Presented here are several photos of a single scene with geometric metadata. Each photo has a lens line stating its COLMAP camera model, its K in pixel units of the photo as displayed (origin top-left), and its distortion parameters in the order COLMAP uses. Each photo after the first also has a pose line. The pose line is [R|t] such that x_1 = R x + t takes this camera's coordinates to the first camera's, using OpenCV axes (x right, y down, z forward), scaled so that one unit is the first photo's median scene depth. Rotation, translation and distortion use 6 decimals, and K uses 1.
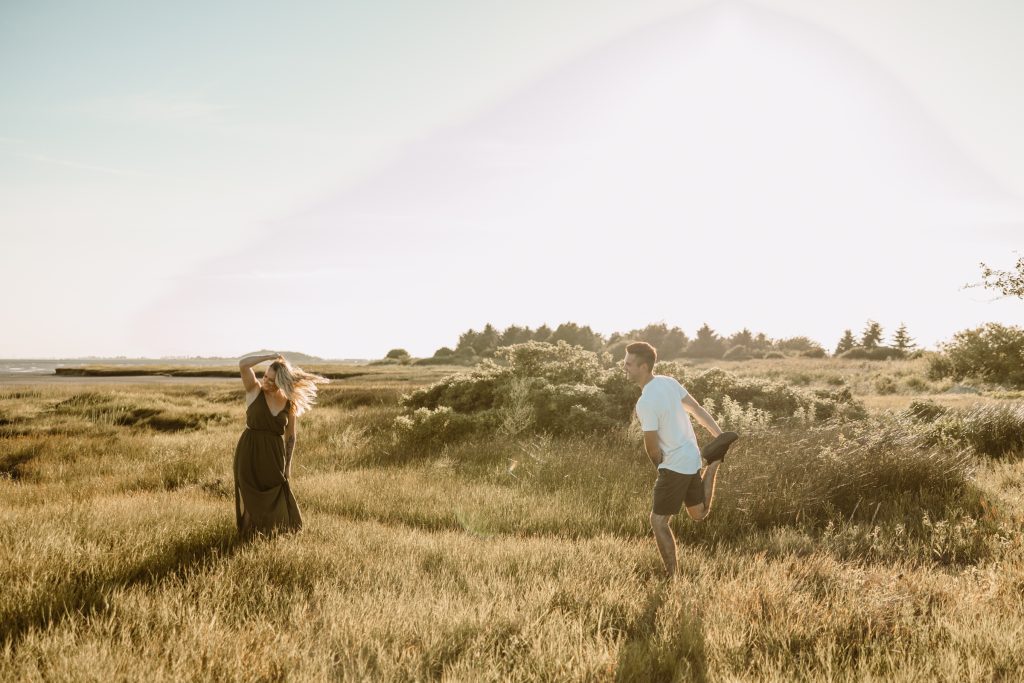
lens RADIAL K [[1670.6, 0, 512.0], [0, 1670.6, 341.5], [0, 0, 1]] dist [-0.003381, -0.160538]
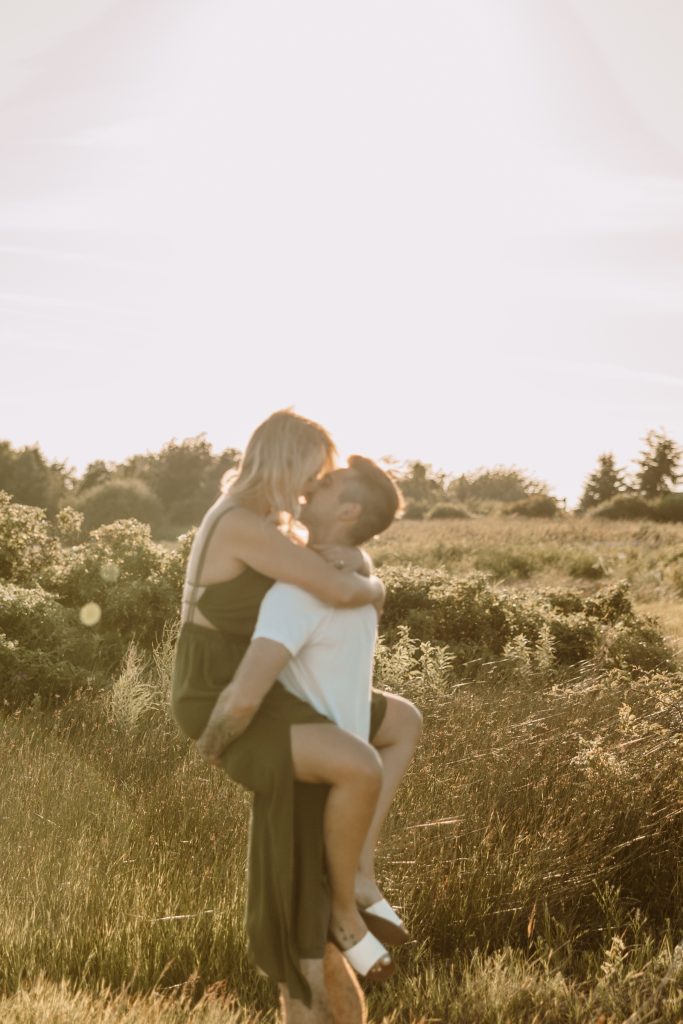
lens RADIAL K [[1670.6, 0, 341.5], [0, 1670.6, 512.0], [0, 0, 1]] dist [-0.003381, -0.160538]
pose [[0.987865, -0.005747, 0.155205, 0.059659], [0.002113, 0.999720, 0.023567, -0.002494], [-0.155297, -0.022953, 0.987601, 0.568832]]
